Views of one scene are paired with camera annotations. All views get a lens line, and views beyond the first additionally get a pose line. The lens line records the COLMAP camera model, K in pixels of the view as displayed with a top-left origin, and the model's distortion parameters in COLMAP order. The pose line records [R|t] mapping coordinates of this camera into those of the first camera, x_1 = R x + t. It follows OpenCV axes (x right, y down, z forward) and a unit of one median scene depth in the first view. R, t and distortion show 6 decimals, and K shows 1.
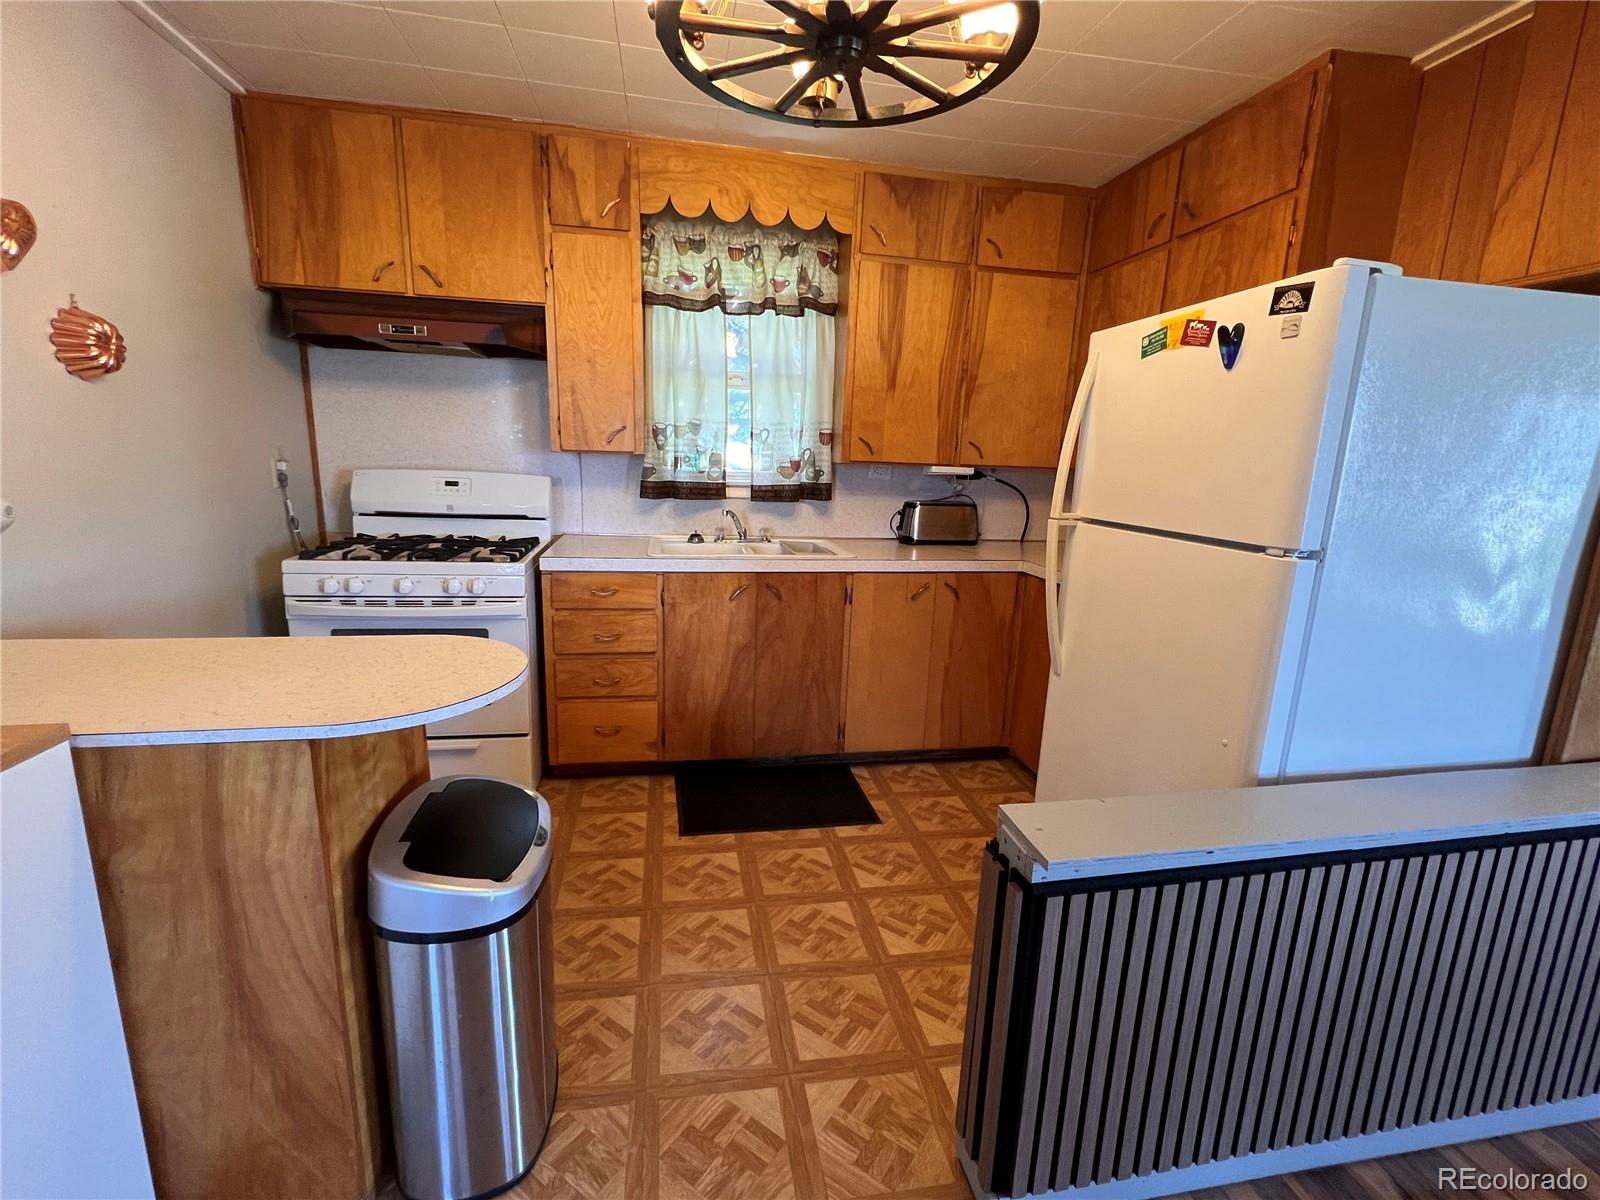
lens RADIAL K [[707.7, 0, 800.3], [0, 707.7, 599.1], [0, 0, 1]] dist [-0.002857, 0.000883]
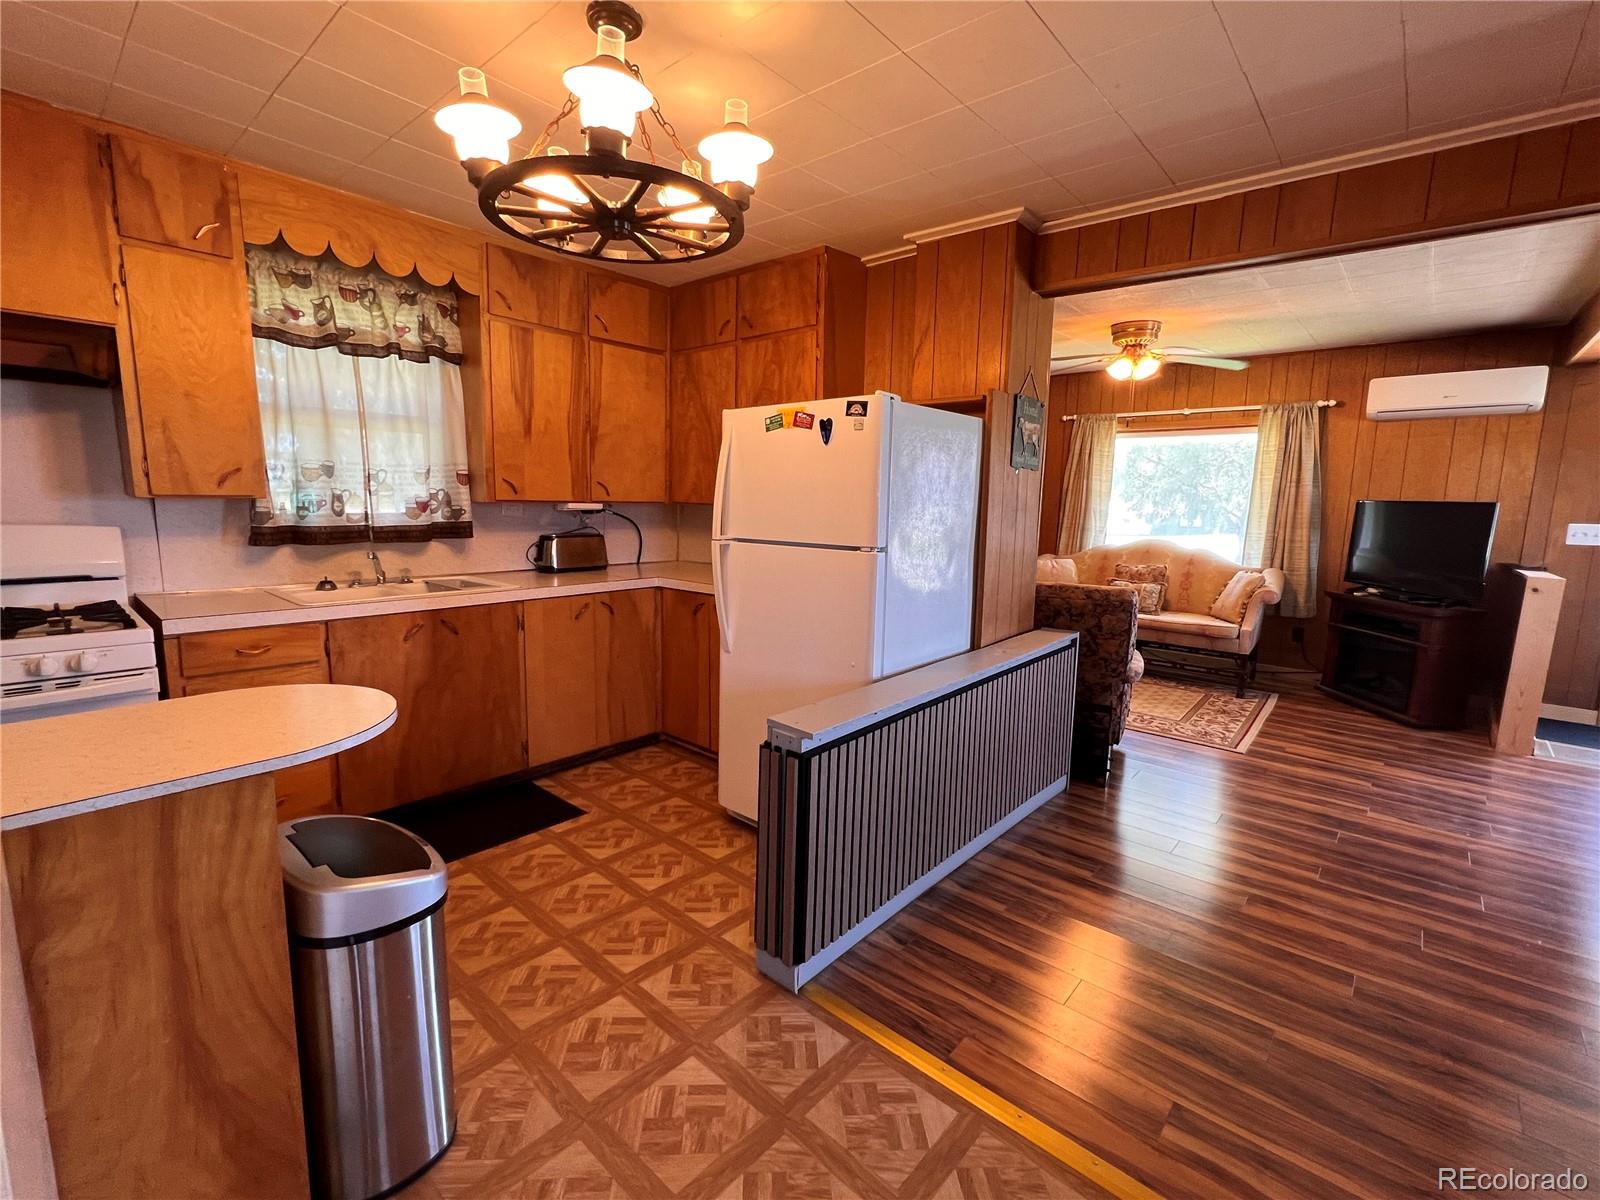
lens RADIAL K [[707.7, 0, 801.1], [0, 707.7, 600.4], [0, 0, 1]] dist [-0.002857, 0.000883]
pose [[0.788814, -0.106899, 0.605265, -0.282546], [0.131475, 0.991312, 0.003736, 0.016585], [-0.600406, 0.076630, 0.796015, -0.156277]]
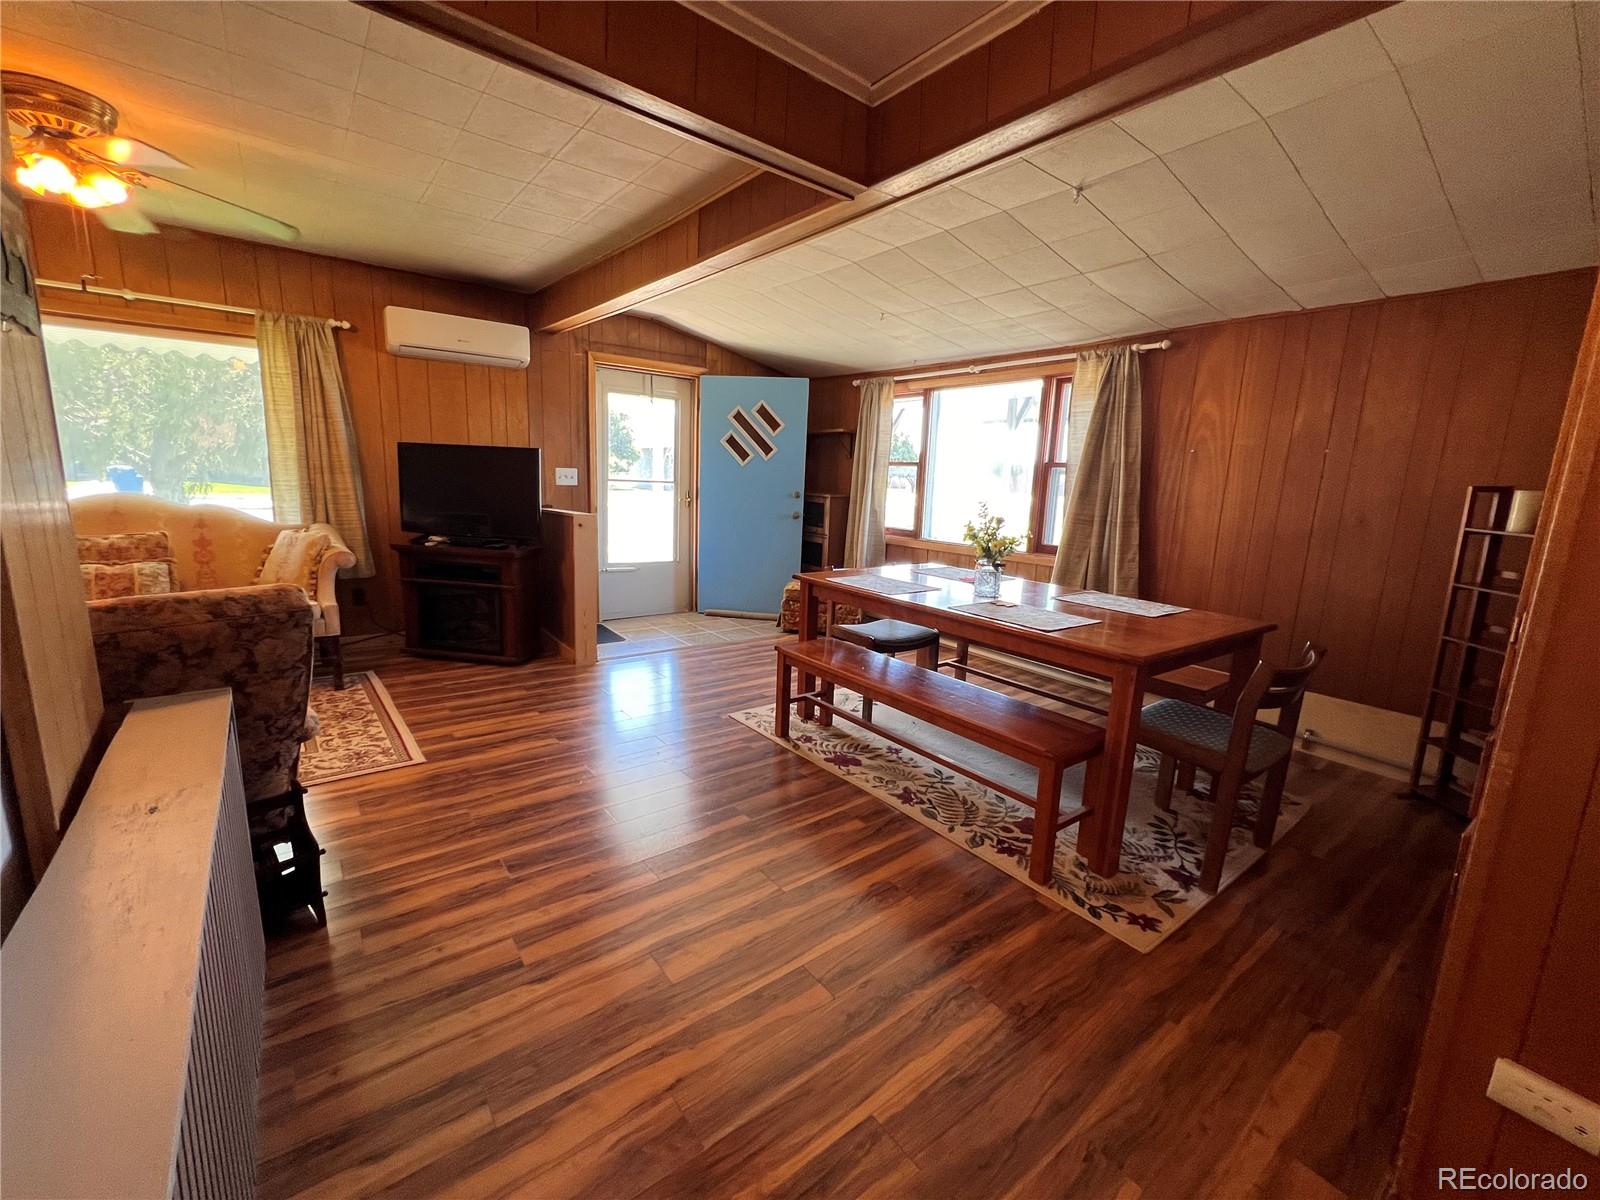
lens RADIAL K [[665.0, 0, 796.1], [0, 665.0, 598.5], [0, 0, 1]] dist [0.001470, 0.001380]
pose [[-0.450342, -0.213104, 0.867052, 0.139483], [0.127517, 0.945793, 0.298689, -0.048039], [-0.883703, 0.245077, -0.398756, 0.329233]]
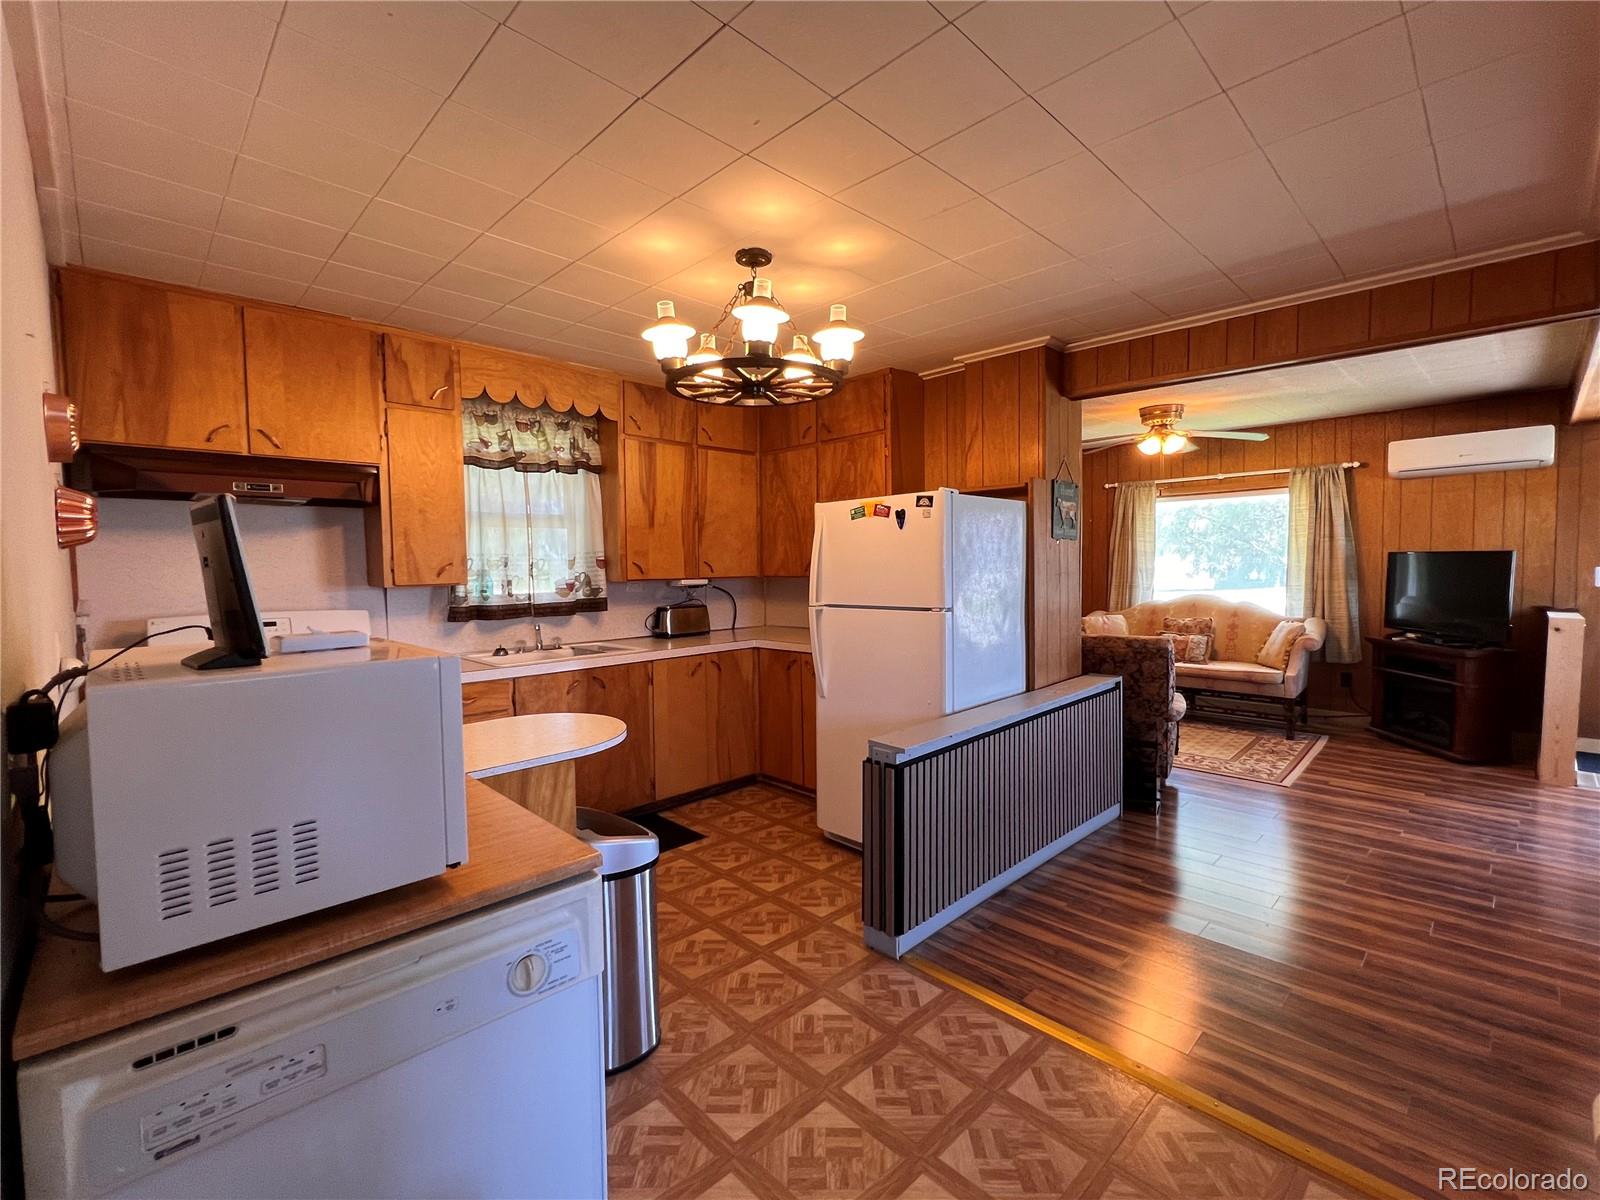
lens RADIAL K [[707.7, 0, 800.6], [0, 707.7, 598.7], [0, 0, 1]] dist [-0.002857, 0.000883]
pose [[0.831777, -0.073889, 0.550171, -0.479262], [0.155001, 0.982596, -0.102374, 0.032121], [-0.533031, 0.170429, 0.828753, -0.330875]]
